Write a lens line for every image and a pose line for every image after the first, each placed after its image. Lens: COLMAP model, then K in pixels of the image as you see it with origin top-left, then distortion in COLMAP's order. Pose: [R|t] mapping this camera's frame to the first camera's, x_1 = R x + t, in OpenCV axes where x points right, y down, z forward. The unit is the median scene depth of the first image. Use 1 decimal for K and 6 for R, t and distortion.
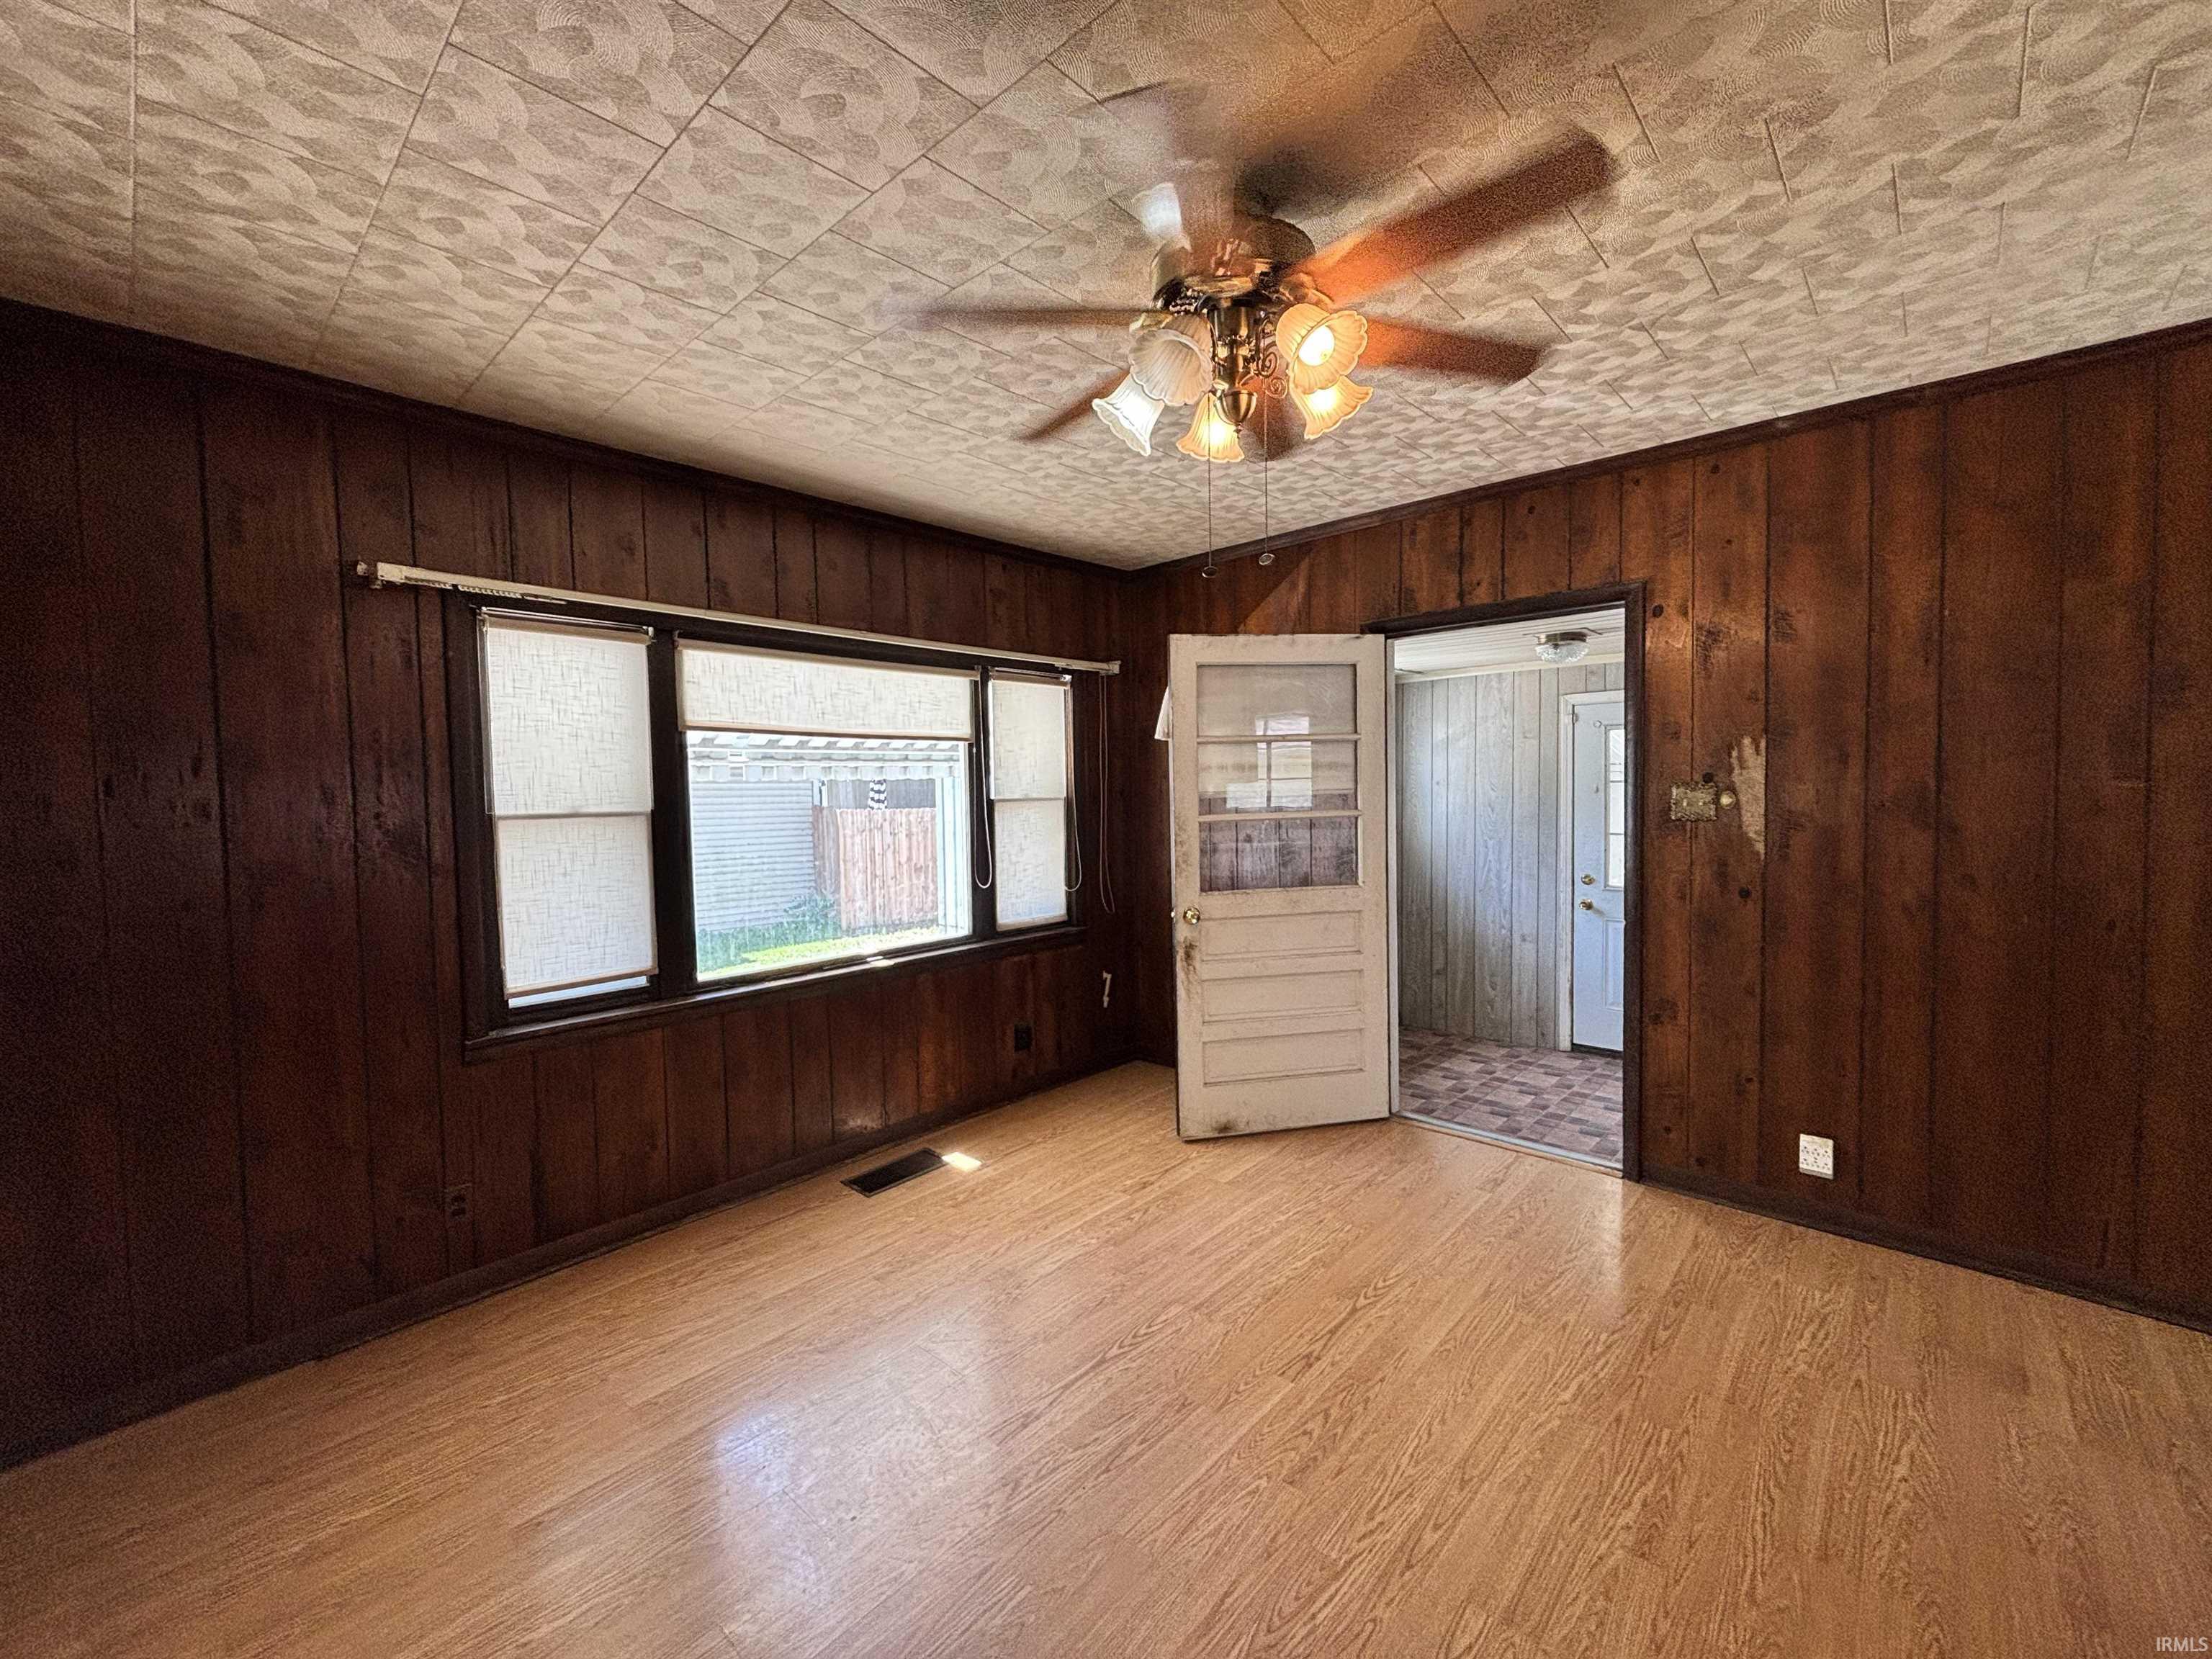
lens RADIAL K [[897.5, 0, 1104.4], [0, 897.5, 829.1], [0, 0, 1]] dist [0.002133, -0.000081]
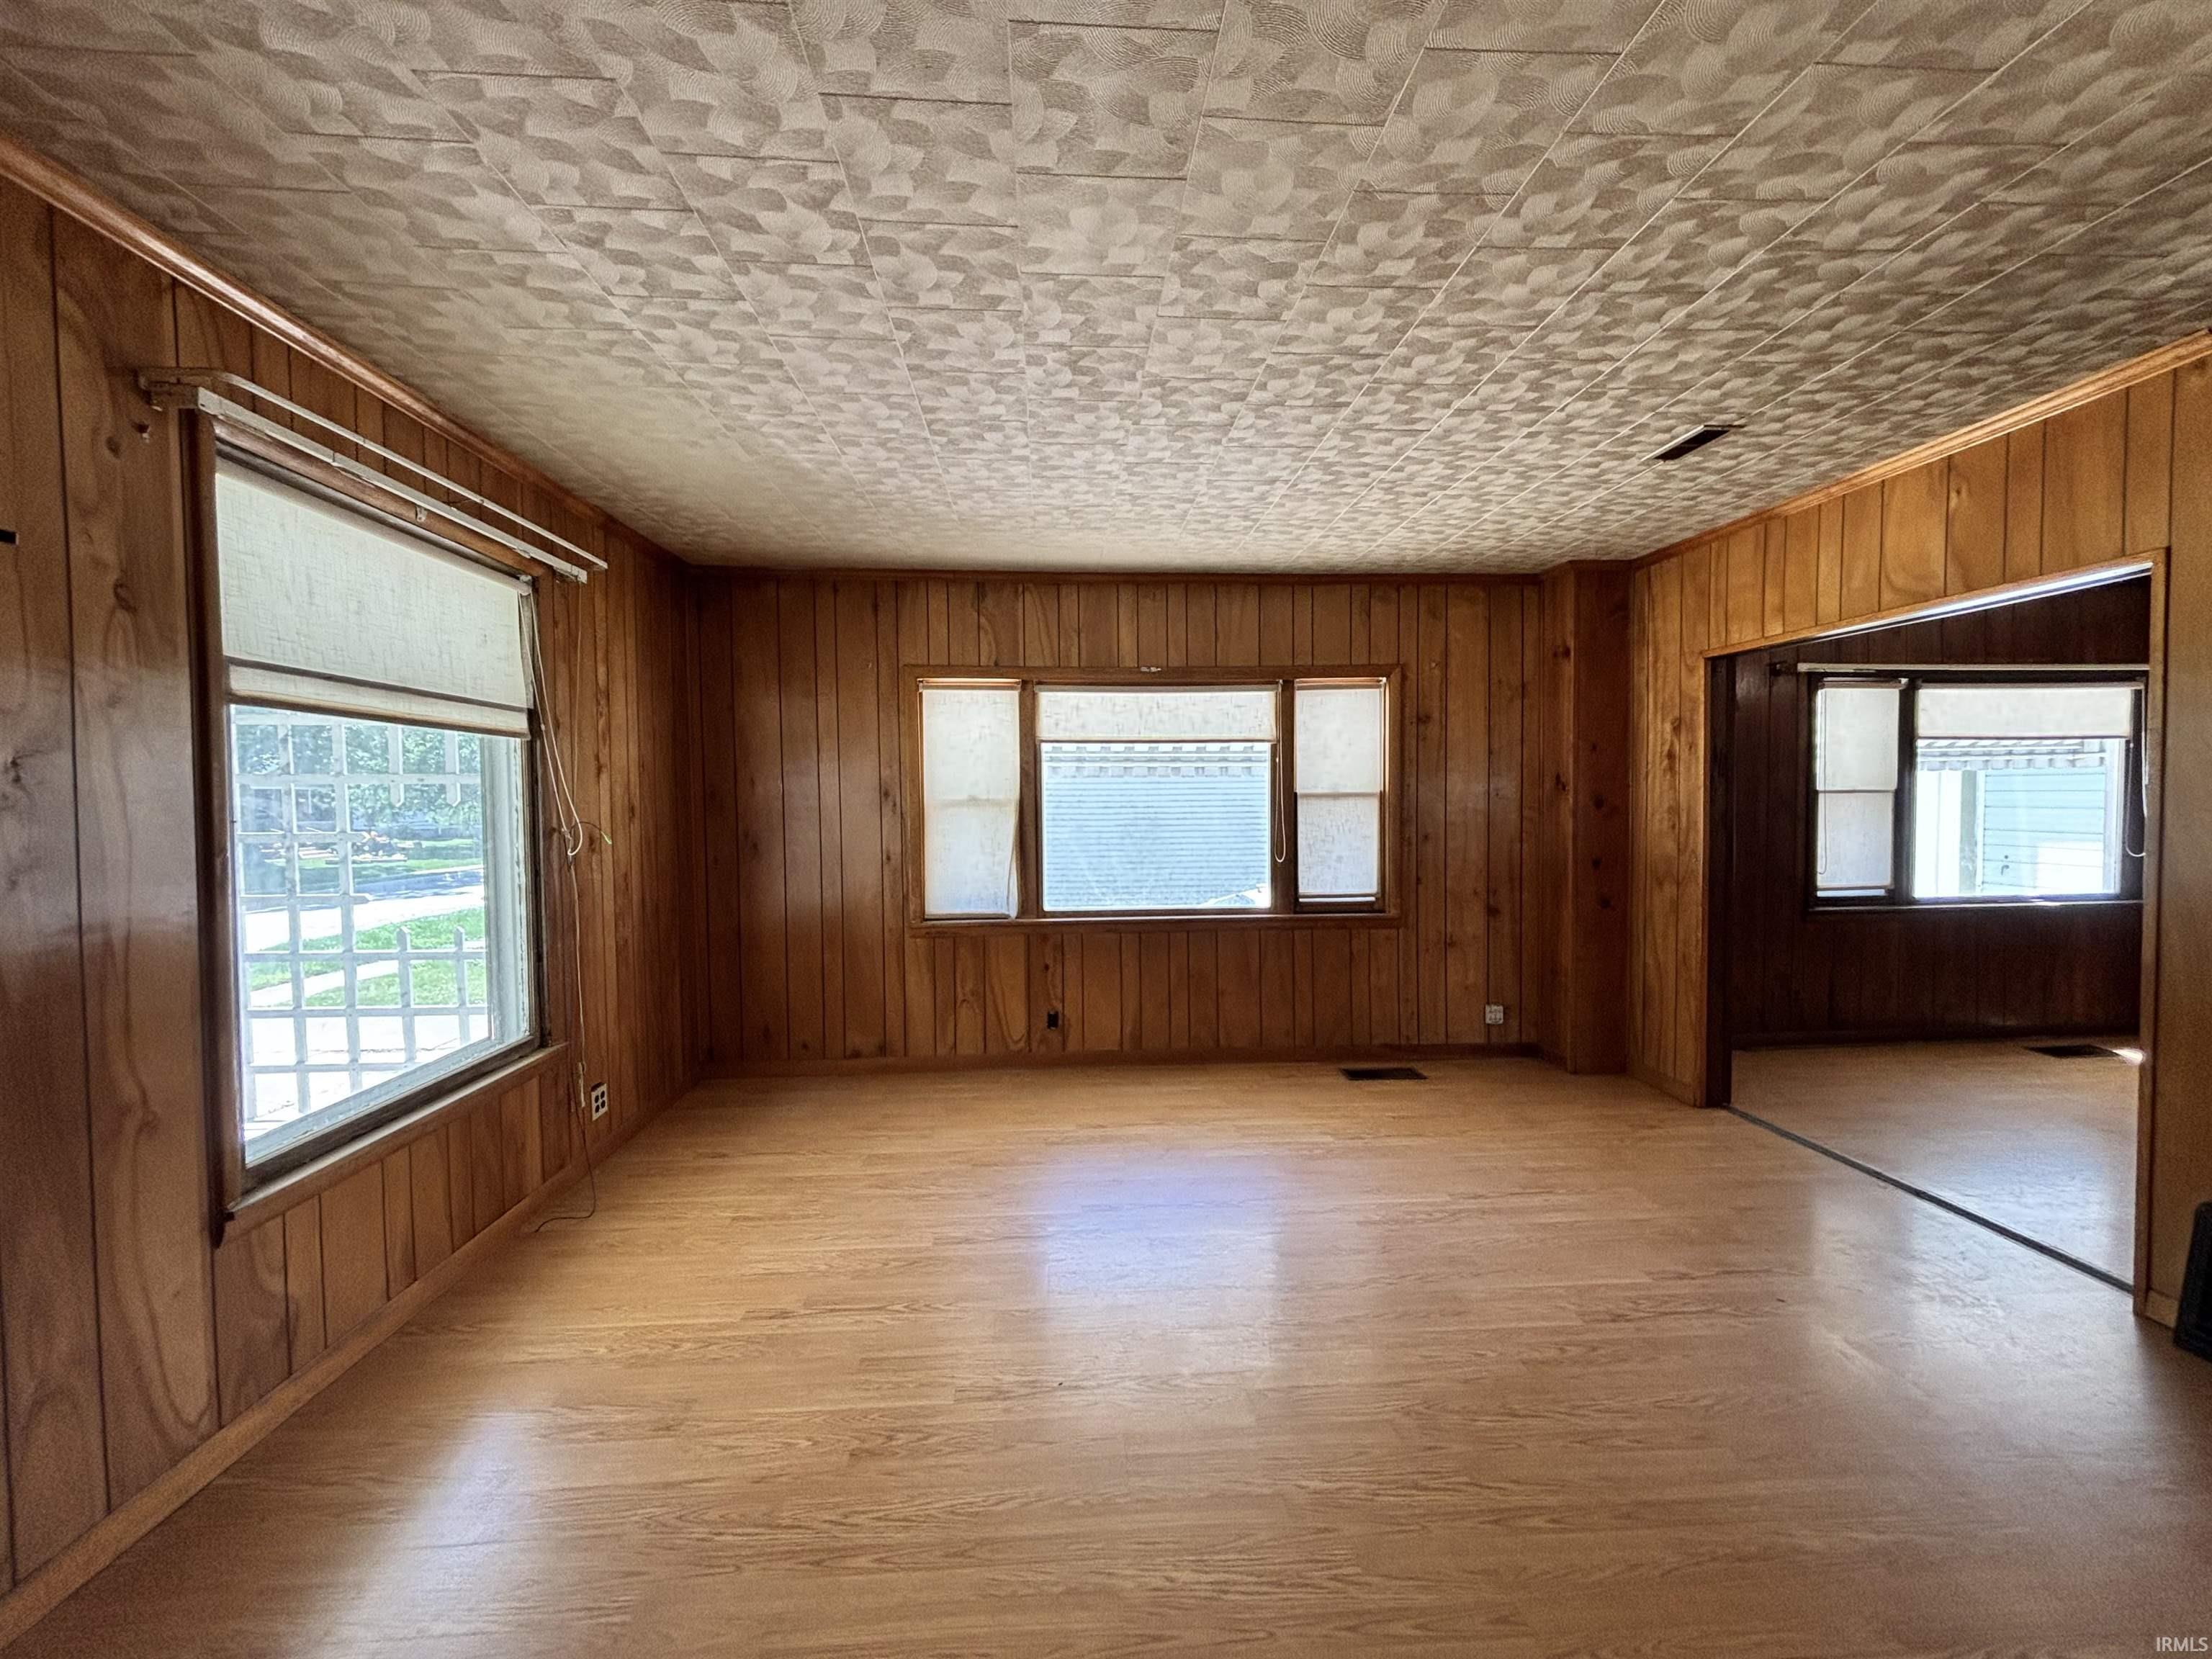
lens RADIAL K [[897.5, 0, 1107.7], [0, 897.5, 819.0], [0, 0, 1]] dist [0.002133, -0.000081]
pose [[0.723657, 0.037809, -0.689123, 0.557432], [-0.037194, 0.999184, 0.015762, -0.008395], [0.689157, 0.014225, 0.724473, -0.010759]]
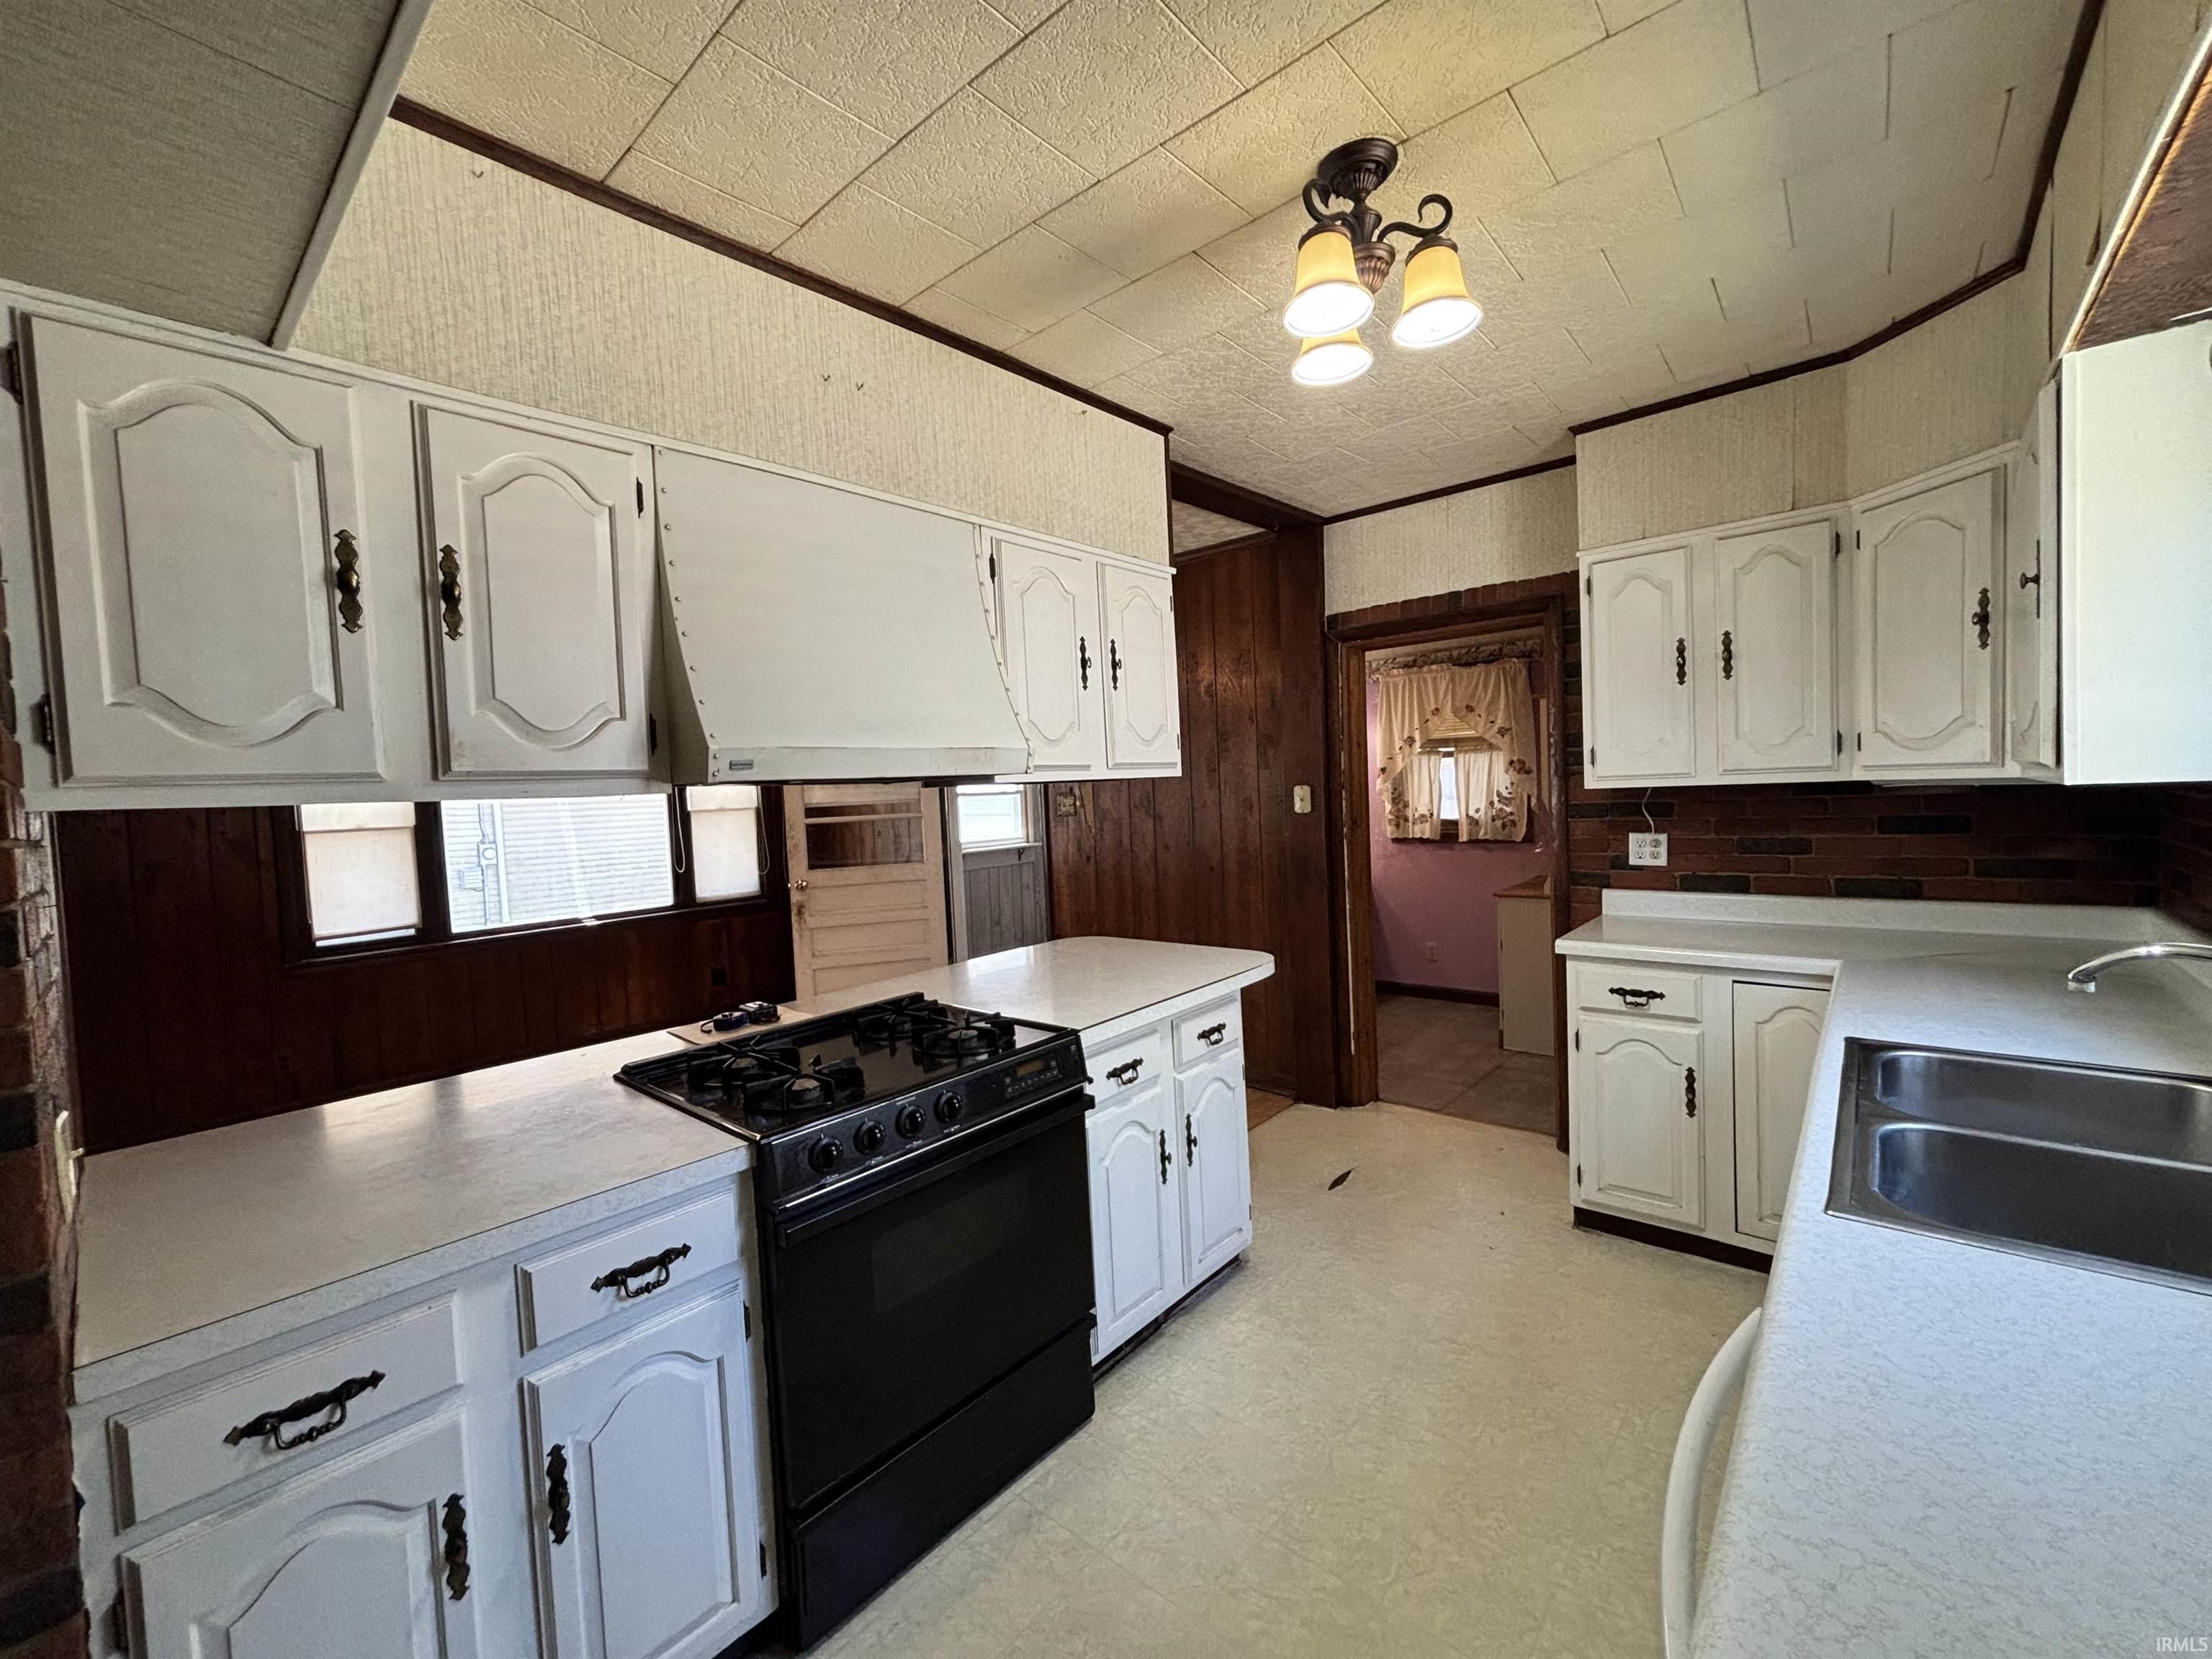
lens RADIAL K [[897.5, 0, 1101.7], [0, 897.5, 831.7], [0, 0, 1]] dist [0.002133, -0.000081]
pose [[0.999288, -0.025445, 0.027866, 0.555891], [0.025284, 0.999662, 0.006103, 0.009367], [-0.028012, -0.005394, 0.999593, -0.522532]]
